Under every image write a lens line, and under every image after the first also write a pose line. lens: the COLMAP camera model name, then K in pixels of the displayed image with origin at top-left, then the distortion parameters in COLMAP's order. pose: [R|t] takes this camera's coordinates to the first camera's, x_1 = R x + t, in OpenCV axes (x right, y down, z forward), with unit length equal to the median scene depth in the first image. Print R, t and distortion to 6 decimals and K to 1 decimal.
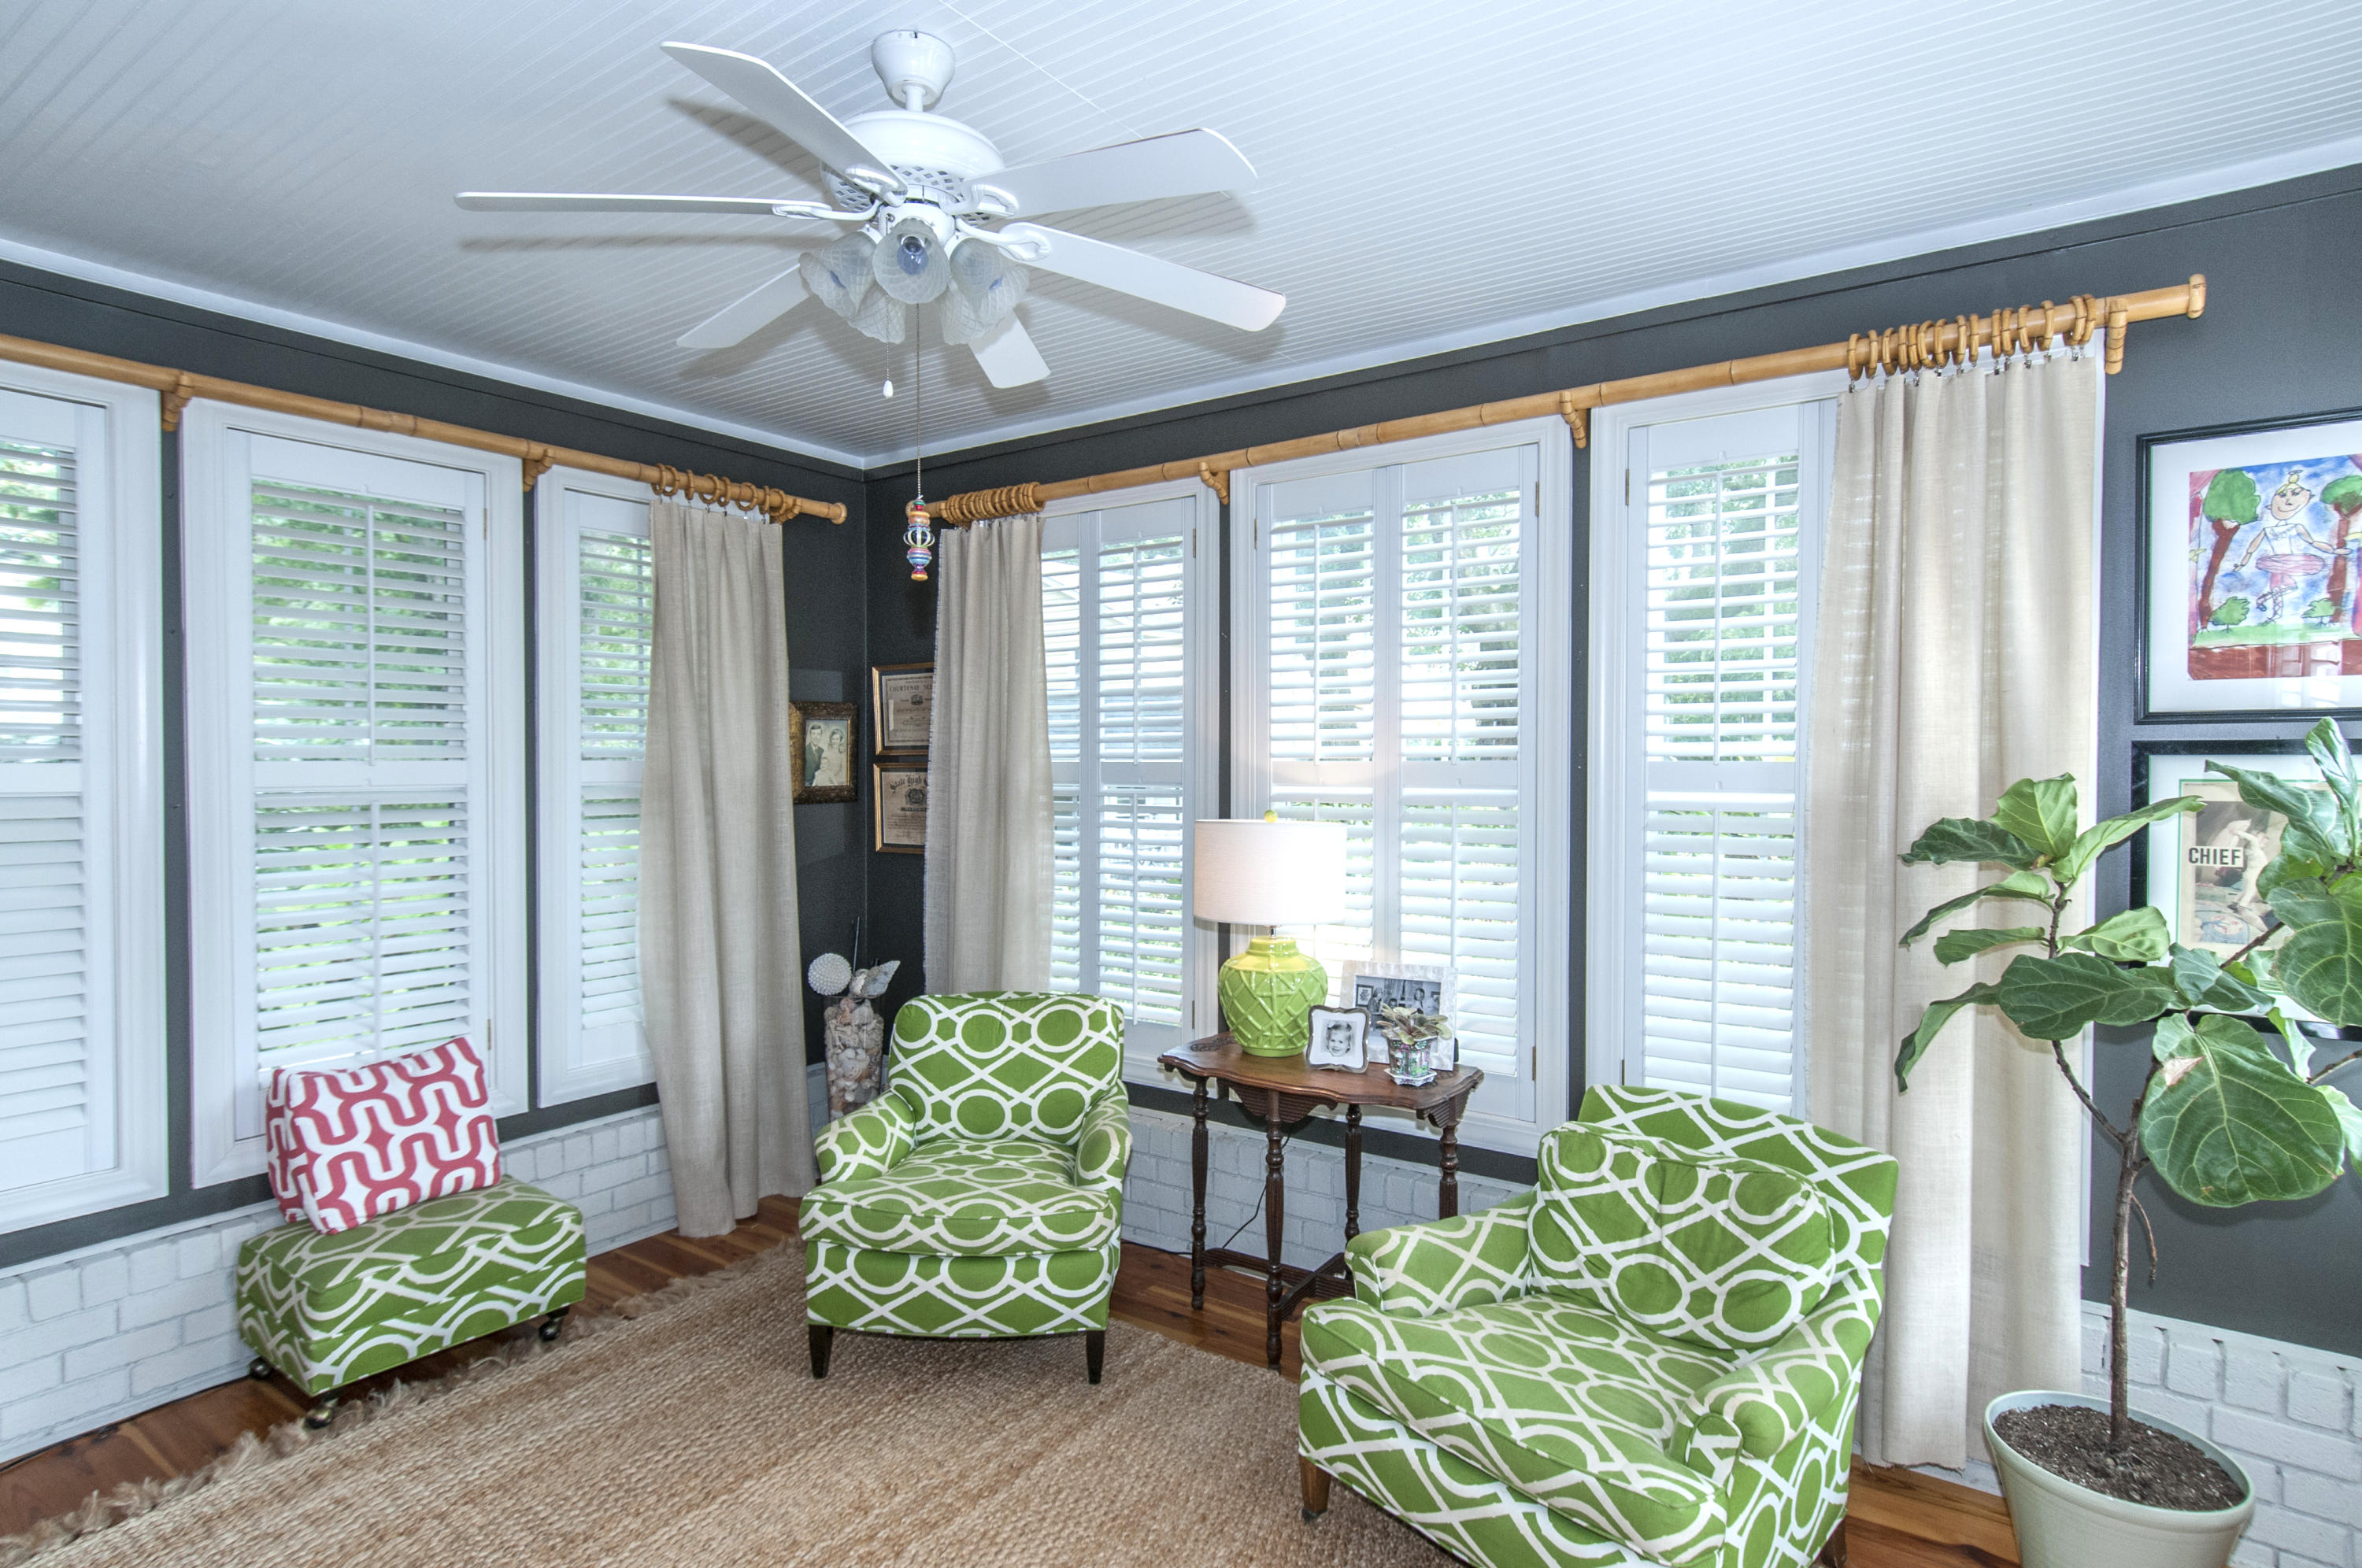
lens RADIAL K [[1225.1, 0, 1212.3], [0, 1225.1, 780.7], [0, 0, 1]] dist [0.024403, -0.018215]
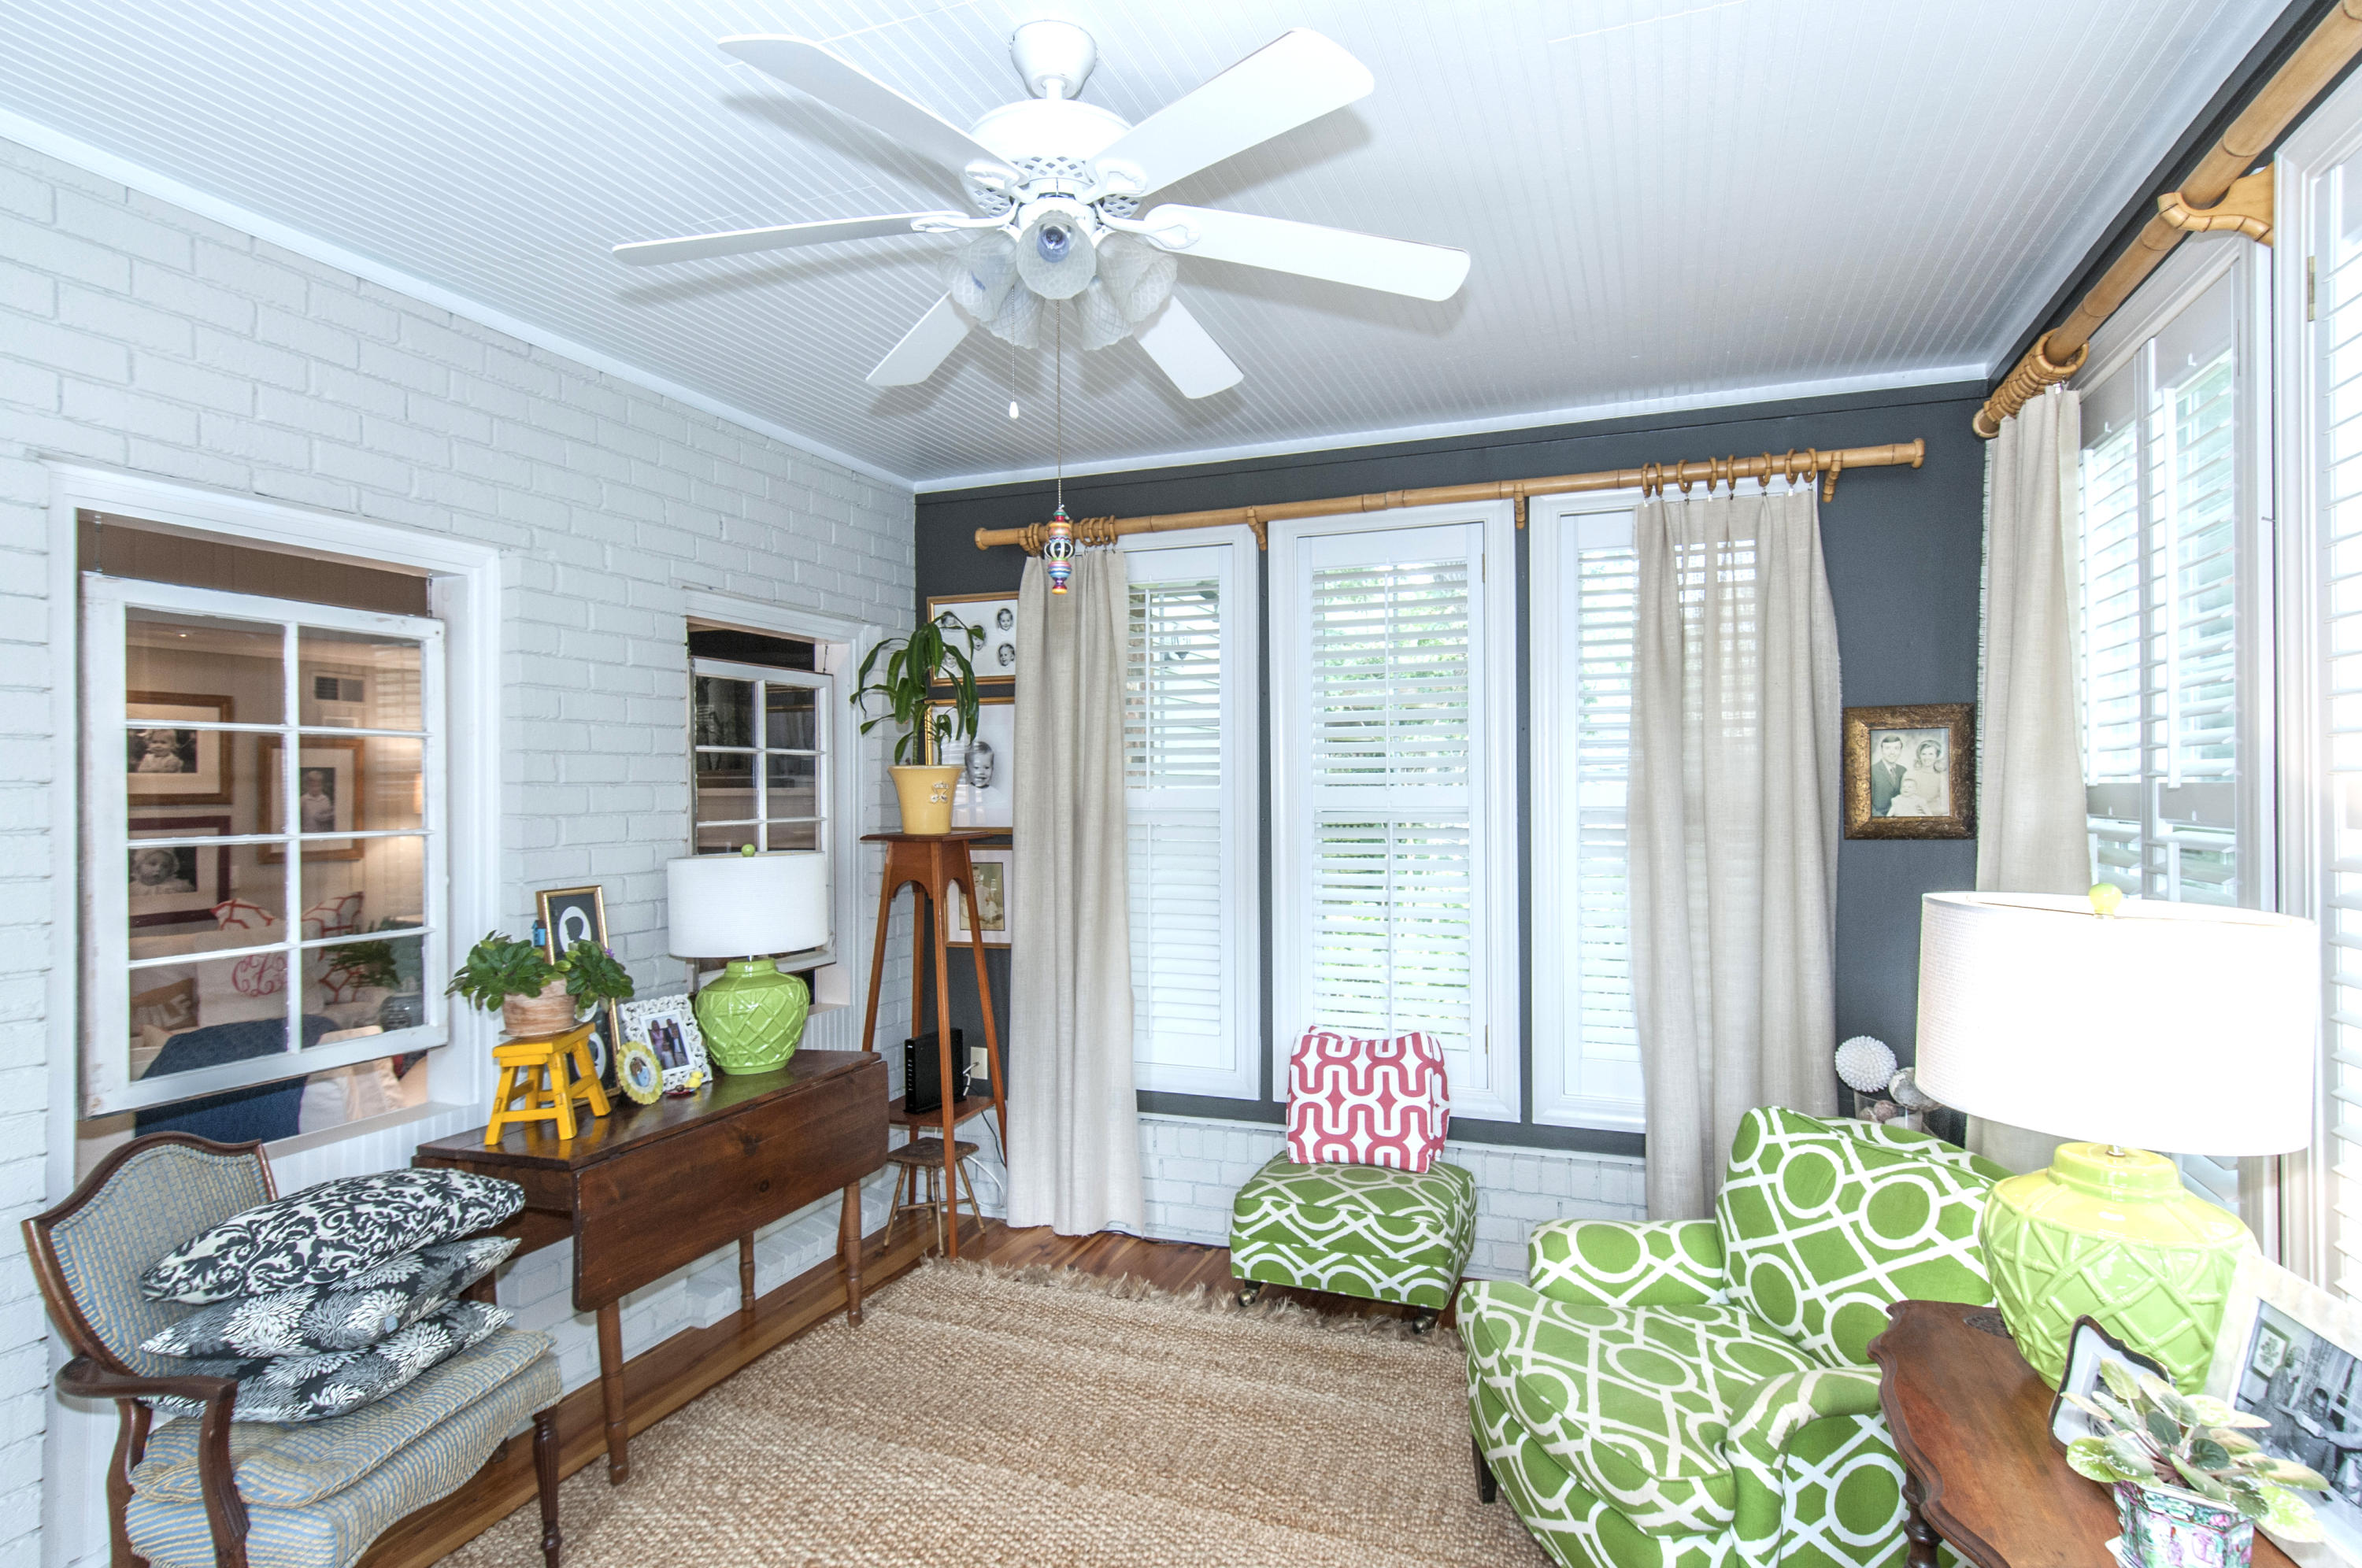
lens RADIAL K [[1225.1, 0, 1212.3], [0, 1225.1, 780.7], [0, 0, 1]] dist [0.024403, -0.018215]
pose [[0.249192, -0.005912, -0.968436, 0.452572], [-0.011025, 0.999899, -0.008941, -0.009192], [0.968391, 0.012905, 0.249102, 0.570028]]
